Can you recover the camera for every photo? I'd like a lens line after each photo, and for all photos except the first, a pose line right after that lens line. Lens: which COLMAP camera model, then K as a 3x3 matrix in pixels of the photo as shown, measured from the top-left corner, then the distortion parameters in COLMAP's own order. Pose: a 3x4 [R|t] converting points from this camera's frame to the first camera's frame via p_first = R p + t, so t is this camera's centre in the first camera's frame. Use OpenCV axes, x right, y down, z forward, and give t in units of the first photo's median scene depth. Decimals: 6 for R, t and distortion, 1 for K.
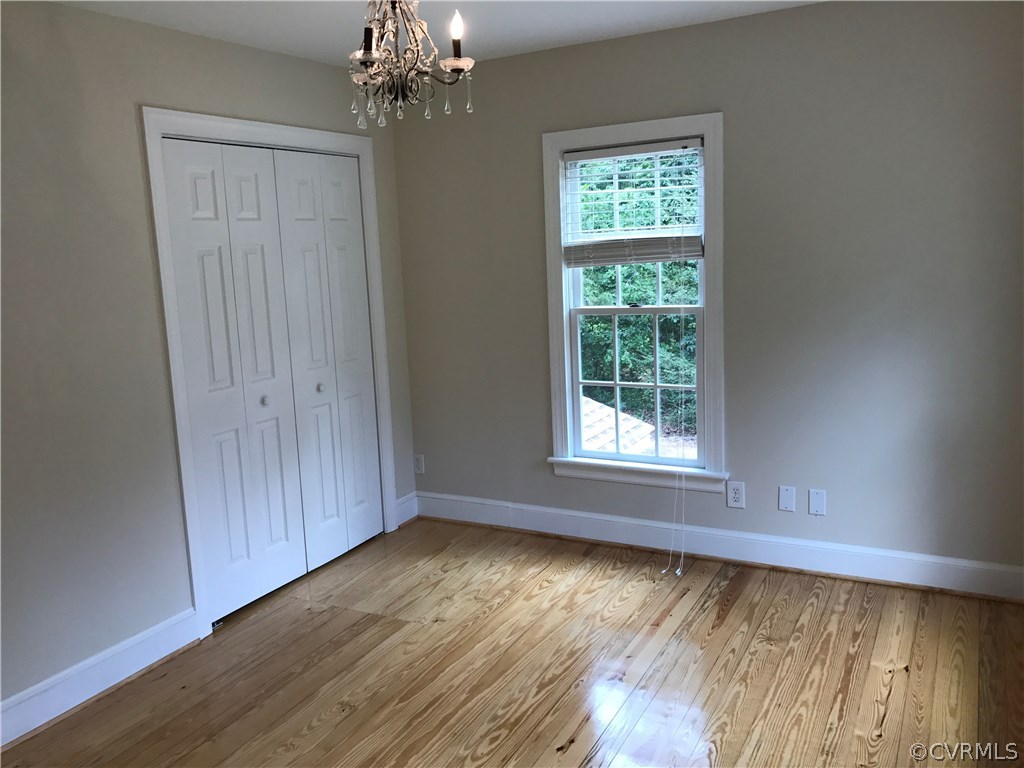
lens RADIAL K [[839.5, 0, 509.3], [0, 839.5, 384.1], [0, 0, 1]] dist [0.018139, -0.014680]
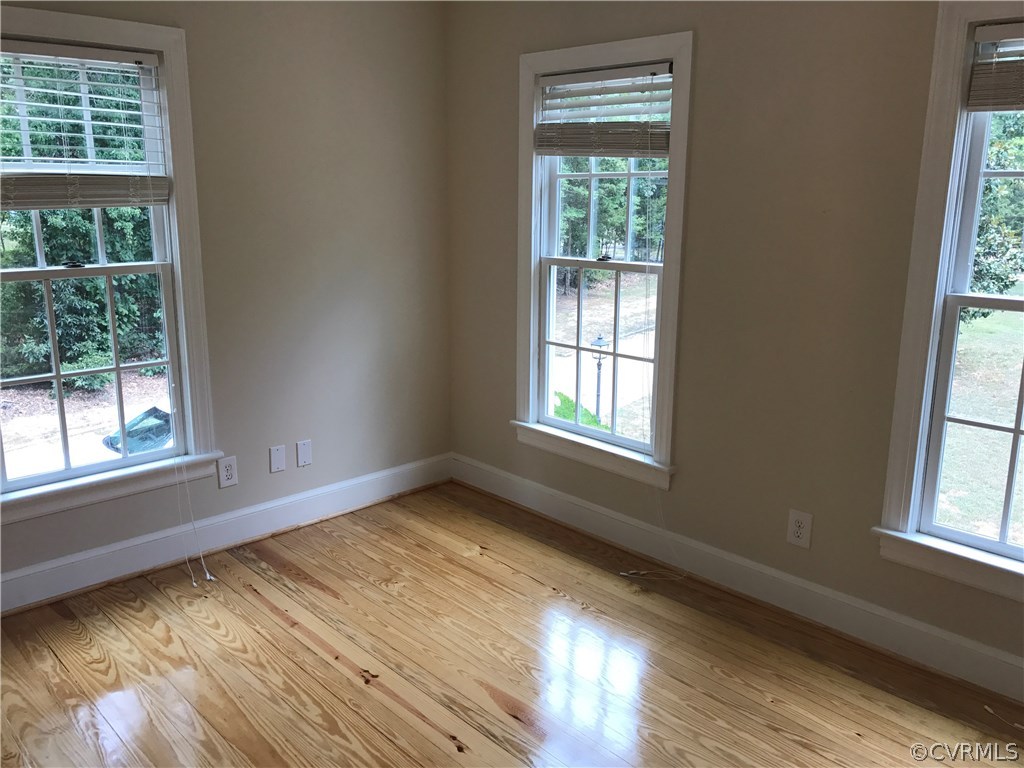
lens RADIAL K [[839.5, 0, 509.3], [0, 839.5, 384.1], [0, 0, 1]] dist [0.018139, -0.014680]
pose [[0.274212, -0.165302, 0.947356, -0.525111], [0.125474, 0.982845, 0.135176, -0.048524], [-0.953449, 0.081802, 0.290248, 0.481213]]
